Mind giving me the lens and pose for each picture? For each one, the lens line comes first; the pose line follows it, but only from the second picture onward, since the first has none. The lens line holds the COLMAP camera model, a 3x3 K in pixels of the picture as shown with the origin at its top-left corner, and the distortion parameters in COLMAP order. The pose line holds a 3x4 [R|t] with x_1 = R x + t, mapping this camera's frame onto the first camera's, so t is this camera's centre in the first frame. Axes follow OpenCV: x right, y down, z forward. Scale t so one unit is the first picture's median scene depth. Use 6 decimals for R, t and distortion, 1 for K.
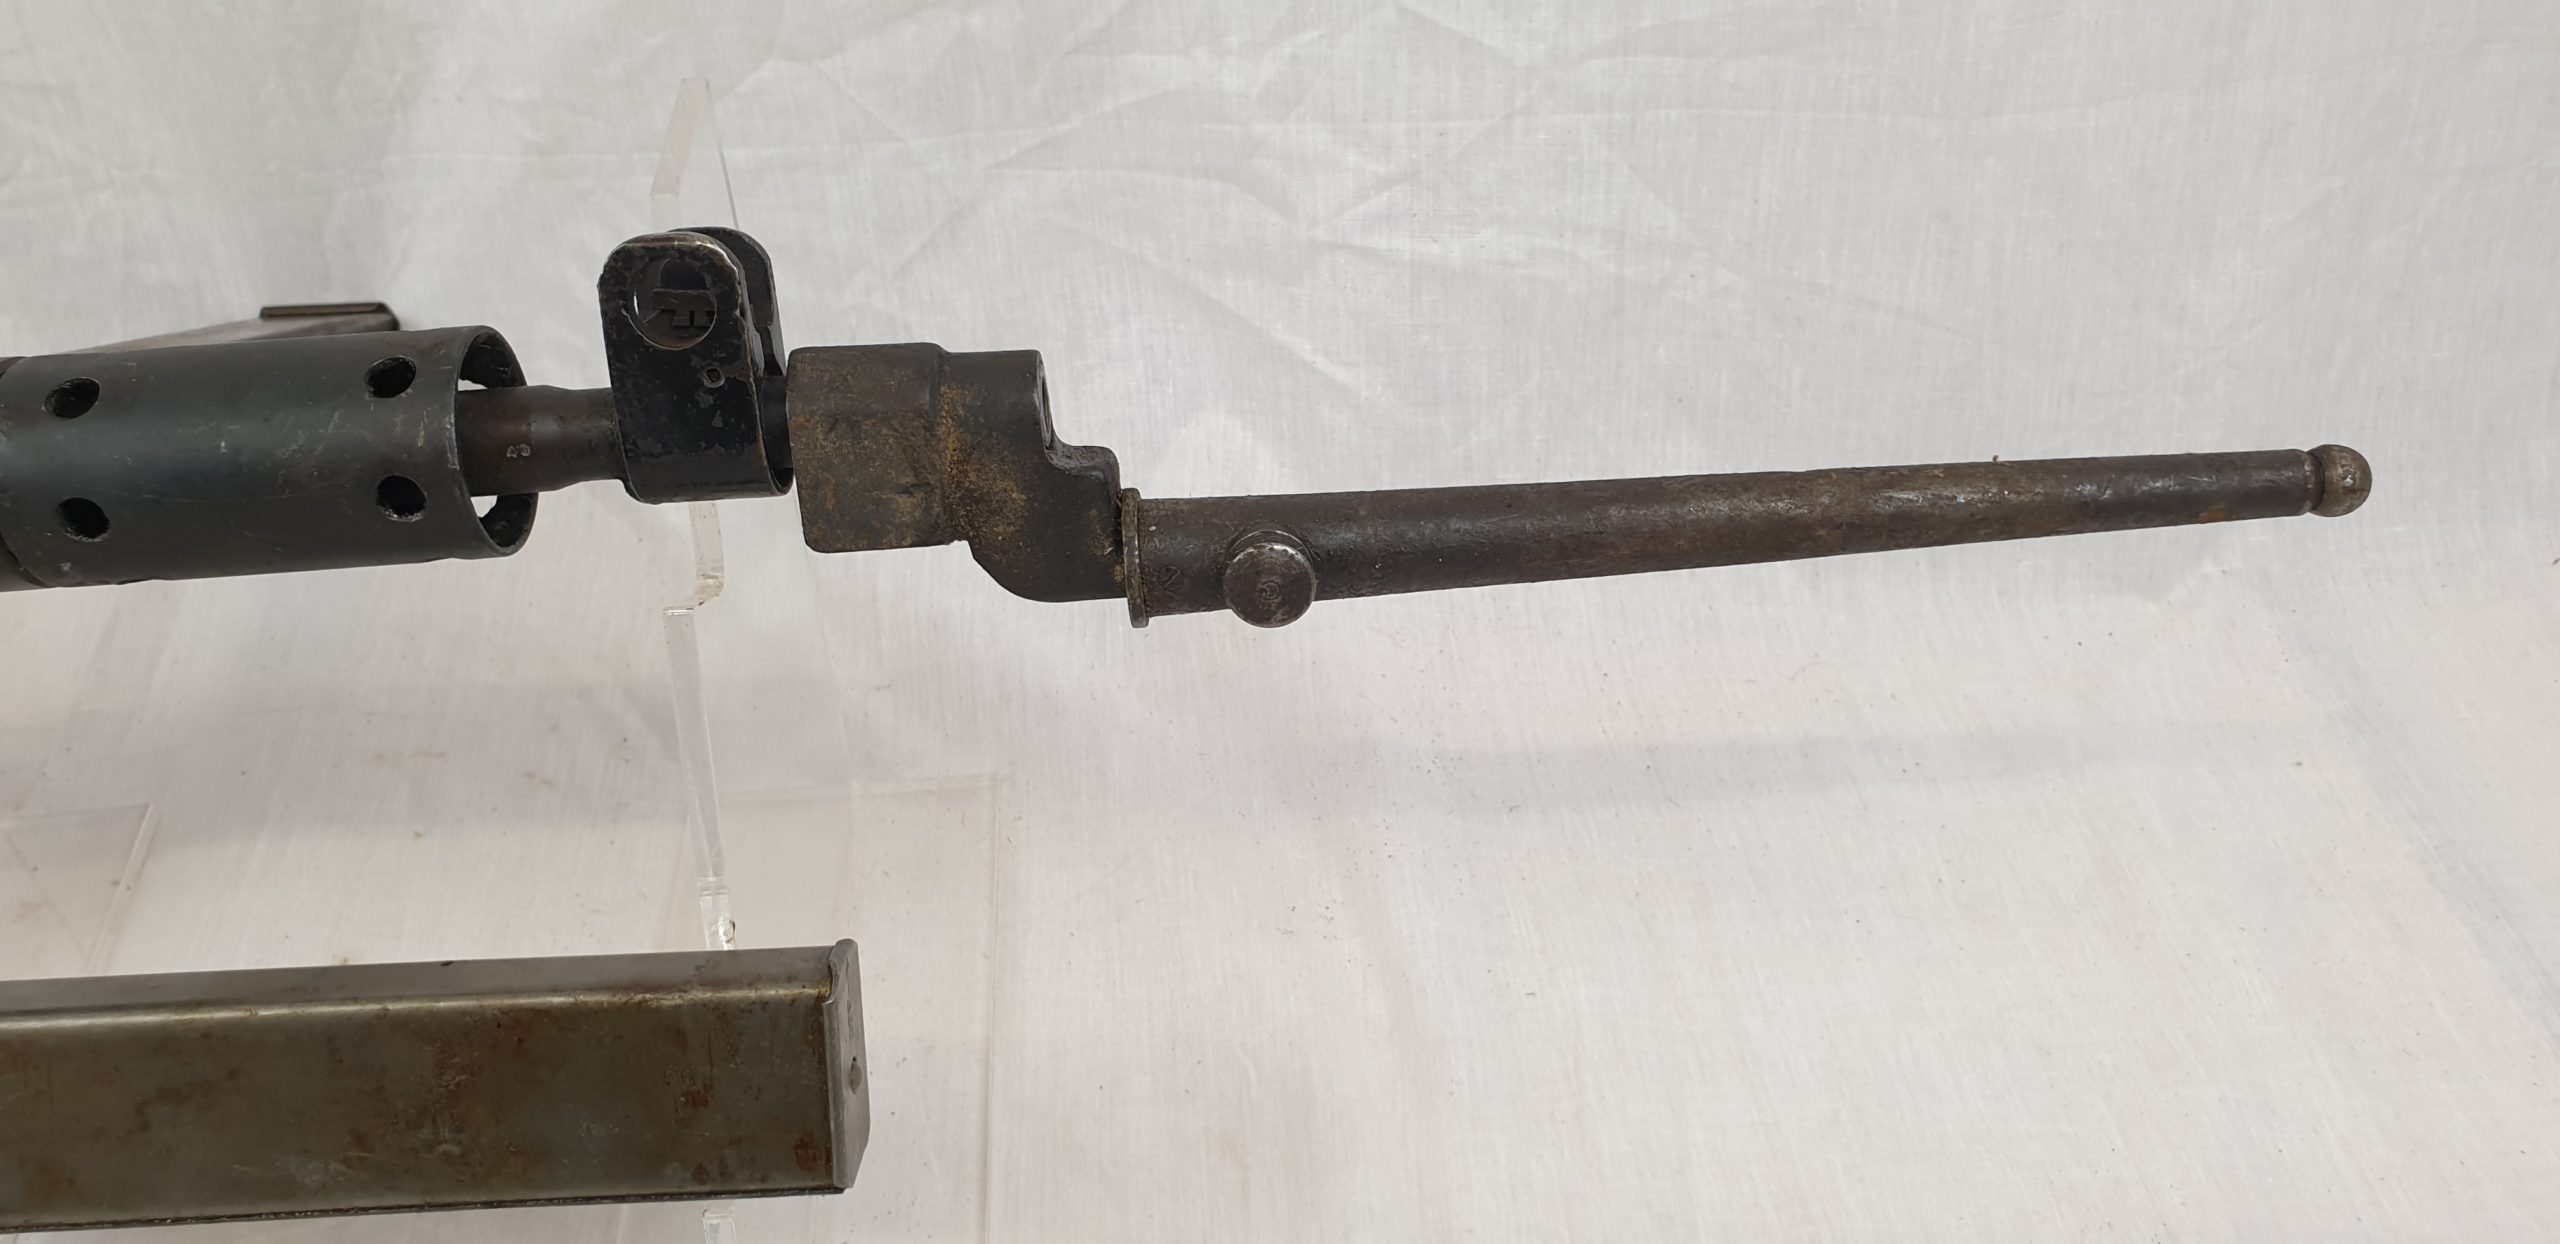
lens RADIAL K [[1854.1, 0, 1280.0], [0, 1854.1, 622.0], [0, 0, 1]] dist [0.055937, -0.066949]
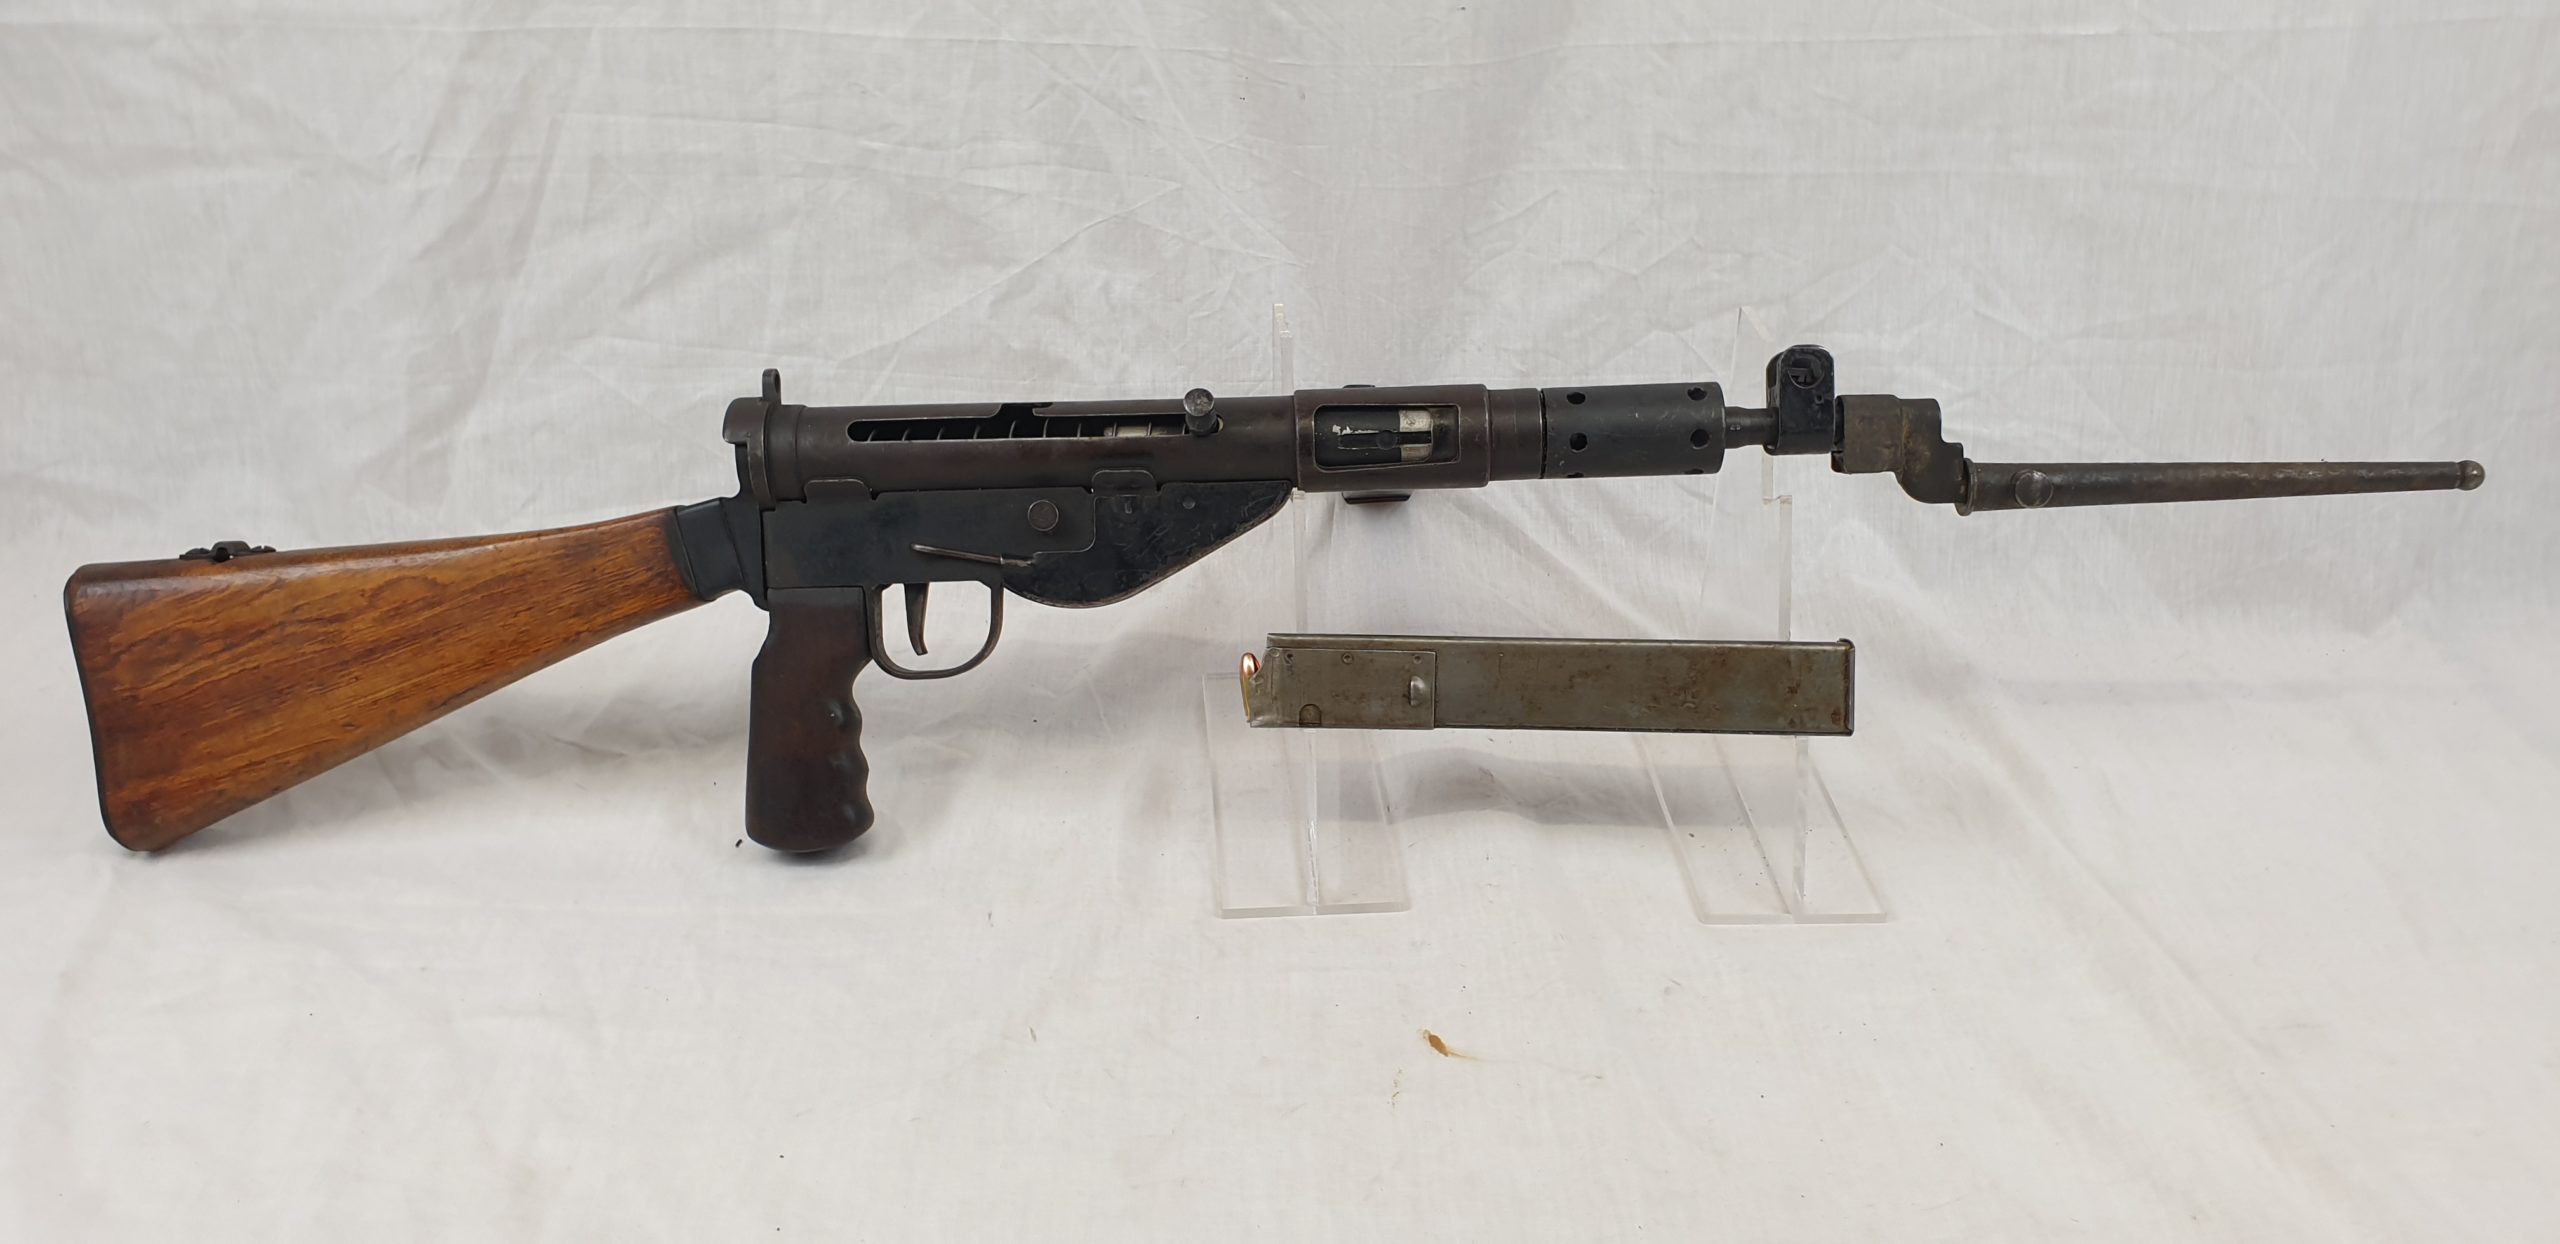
lens RADIAL K [[1911.9, 0, 1275.8], [0, 1911.9, 691.2], [0, 0, 1]] dist [0.080801, -0.087874]
pose [[0.998787, 0.038866, -0.030234, -0.901884], [-0.044367, 0.976659, -0.210164, 0.806355], [0.021360, 0.211250, 0.977199, -1.448539]]
